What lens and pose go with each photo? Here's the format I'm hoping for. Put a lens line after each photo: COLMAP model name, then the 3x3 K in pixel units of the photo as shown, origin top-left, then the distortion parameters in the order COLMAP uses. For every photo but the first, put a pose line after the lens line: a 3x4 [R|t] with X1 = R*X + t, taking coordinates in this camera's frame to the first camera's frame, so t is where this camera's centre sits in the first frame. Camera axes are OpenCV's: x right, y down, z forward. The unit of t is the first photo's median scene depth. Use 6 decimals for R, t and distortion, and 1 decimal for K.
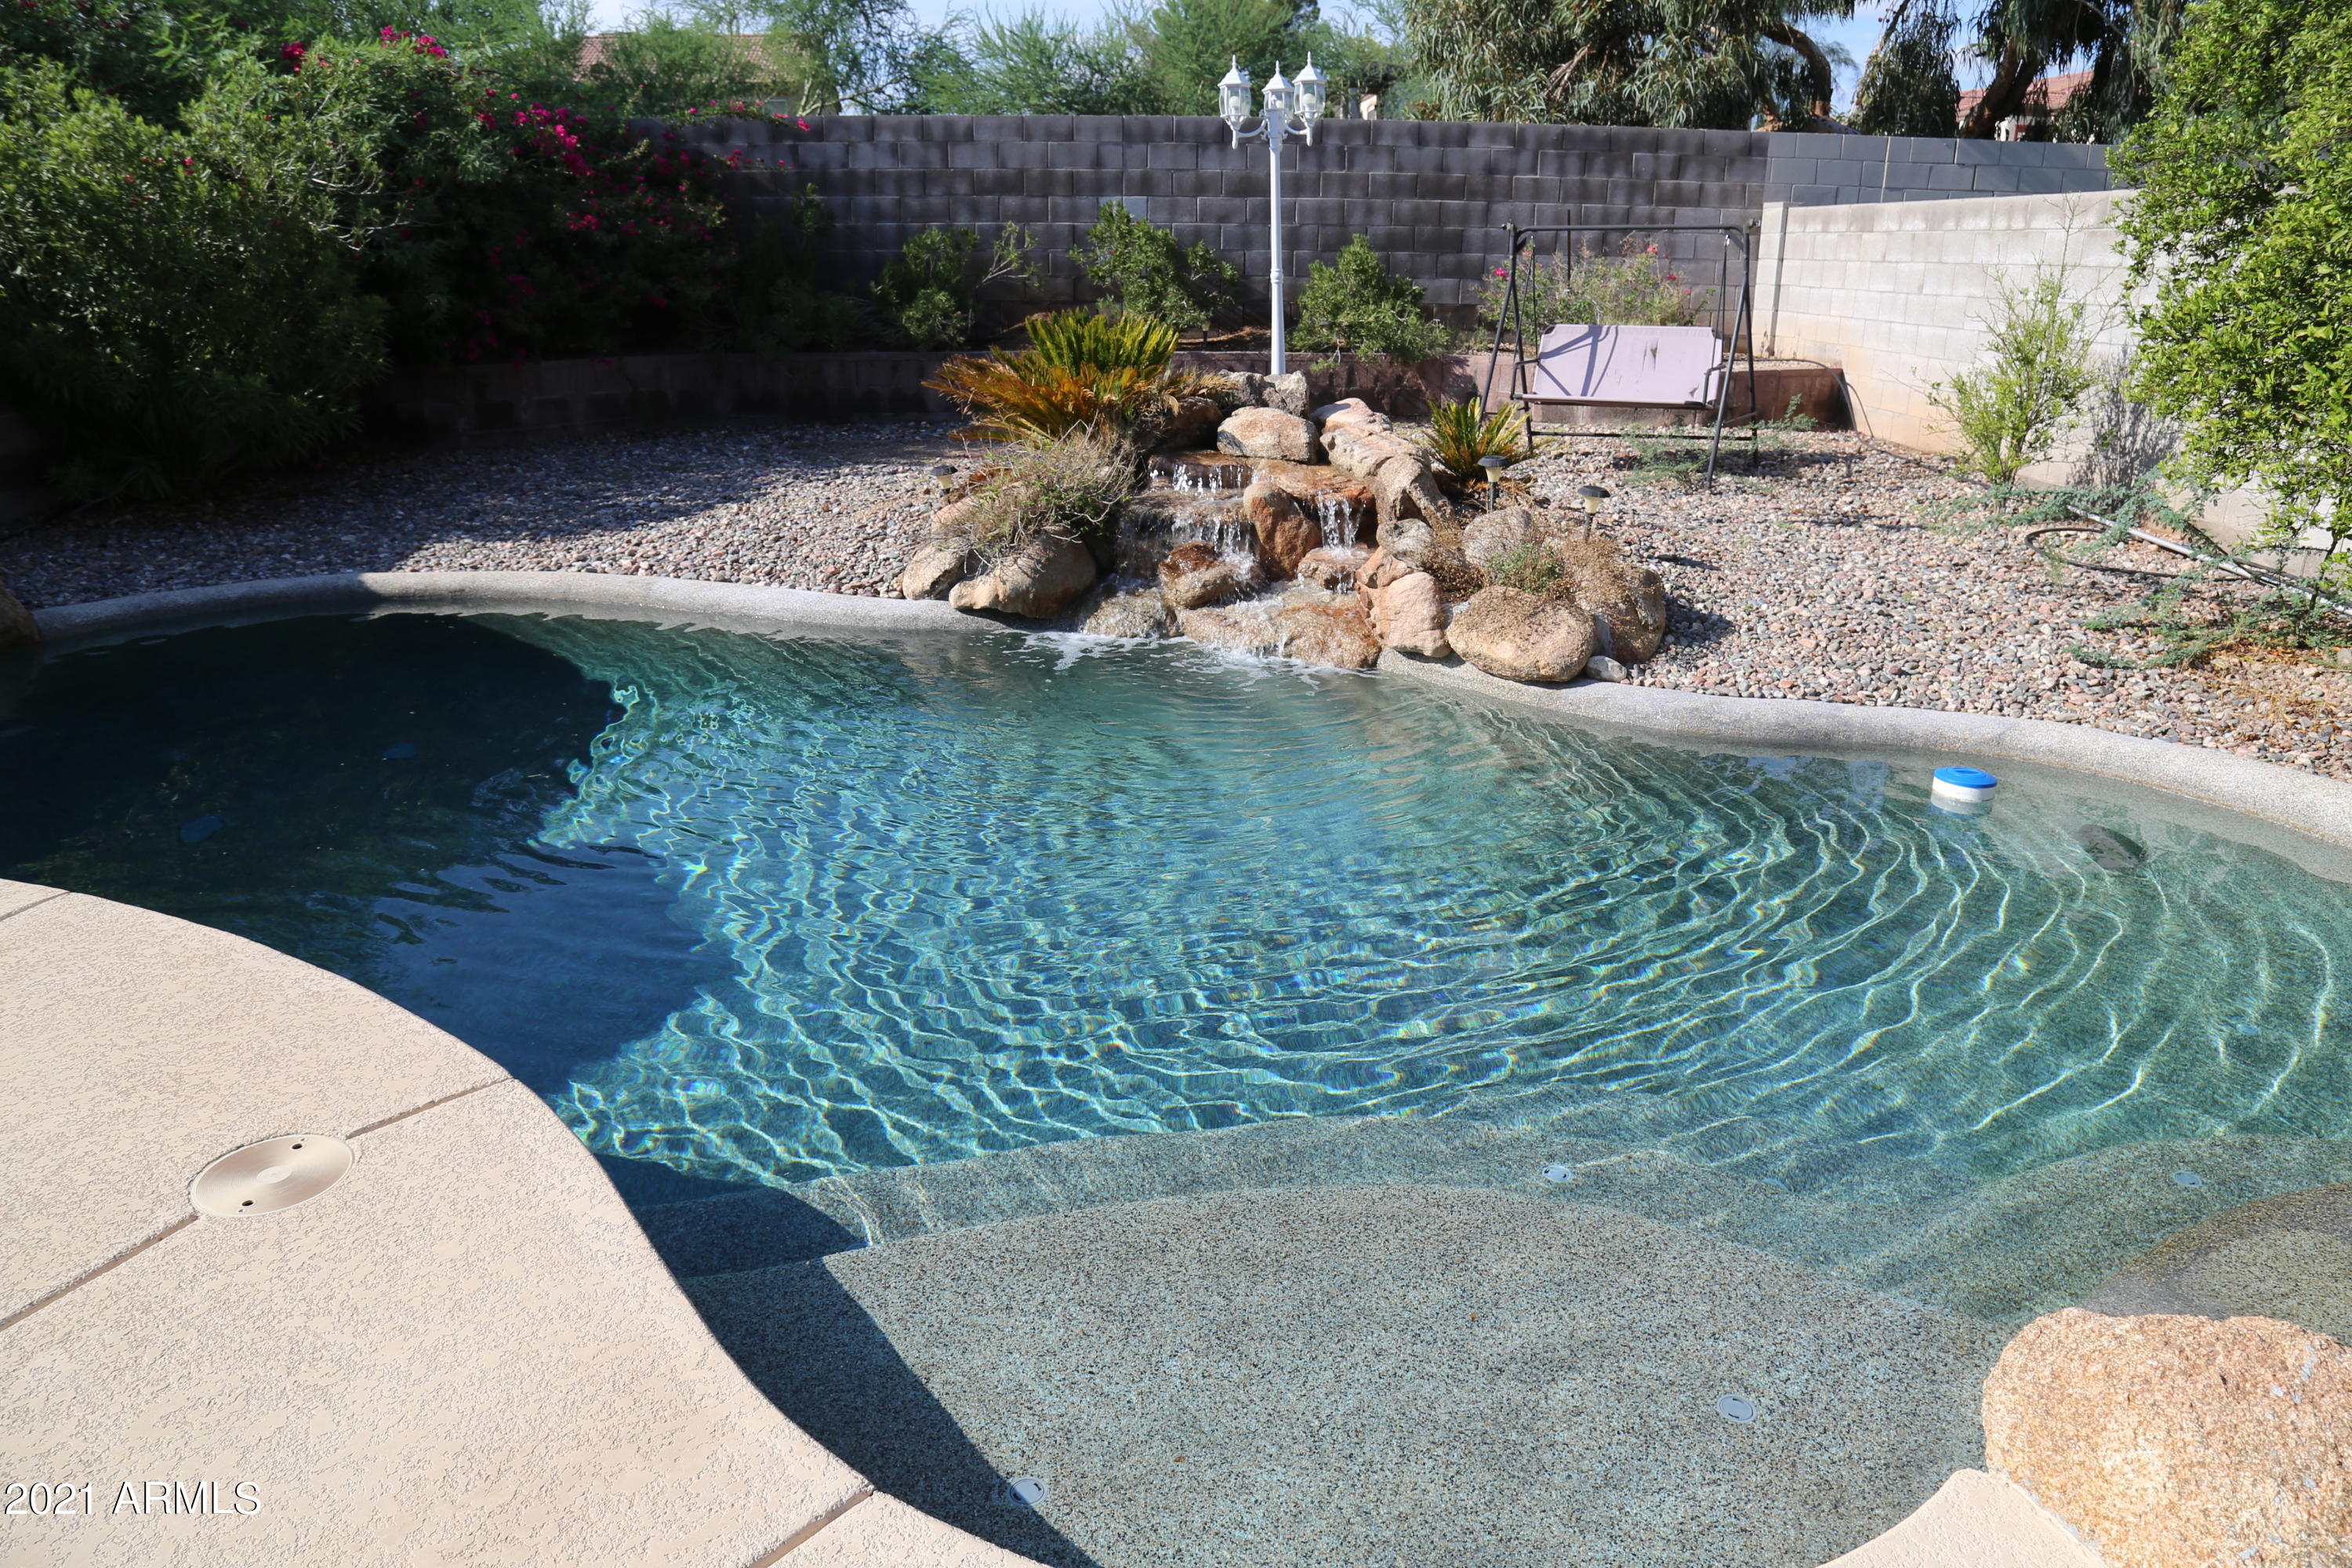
lens RADIAL K [[1620.2, 0, 1174.5], [0, 1620.2, 802.6], [0, 0, 1]] dist [-0.126135, 0.071476]
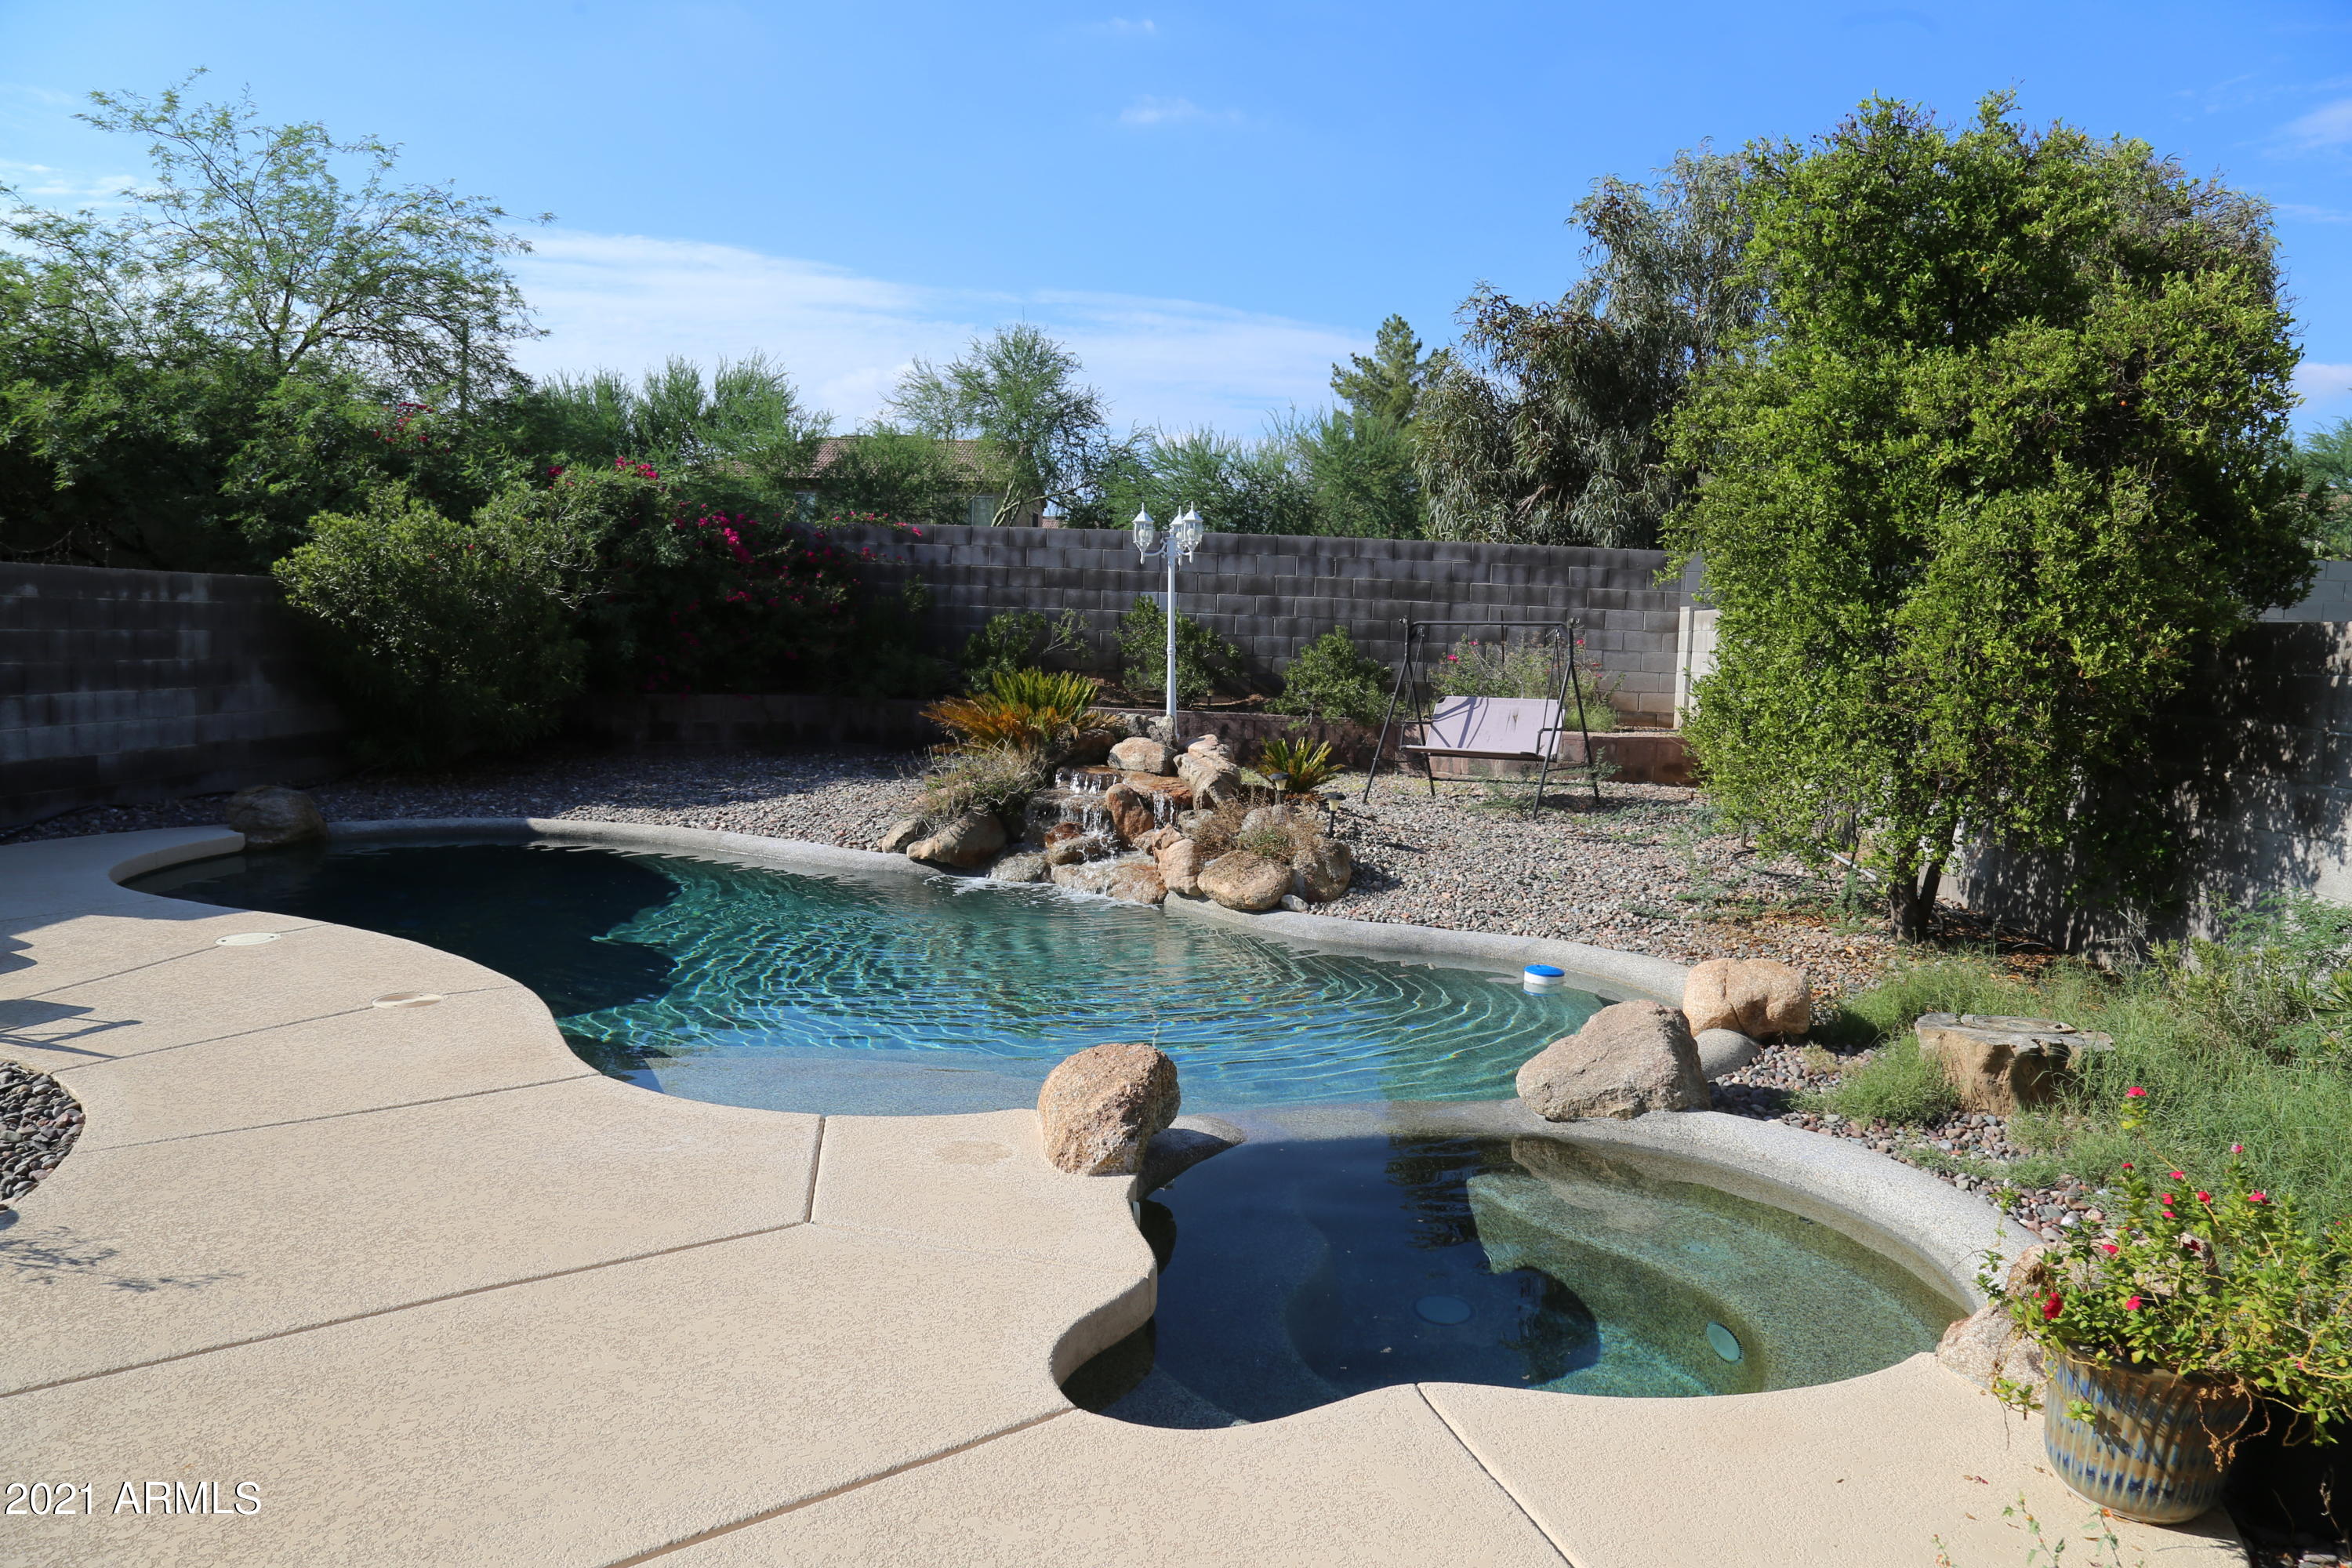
lens RADIAL K [[1597.9, 0, 1173.0], [0, 1597.9, 802.1], [0, 0, 1]] dist [-0.128333, 0.069303]
pose [[0.991413, 0.043337, -0.123377, 0.244579], [-0.070255, 0.972279, -0.223020, 0.119878], [0.110292, 0.229773, 0.966975, -0.345934]]
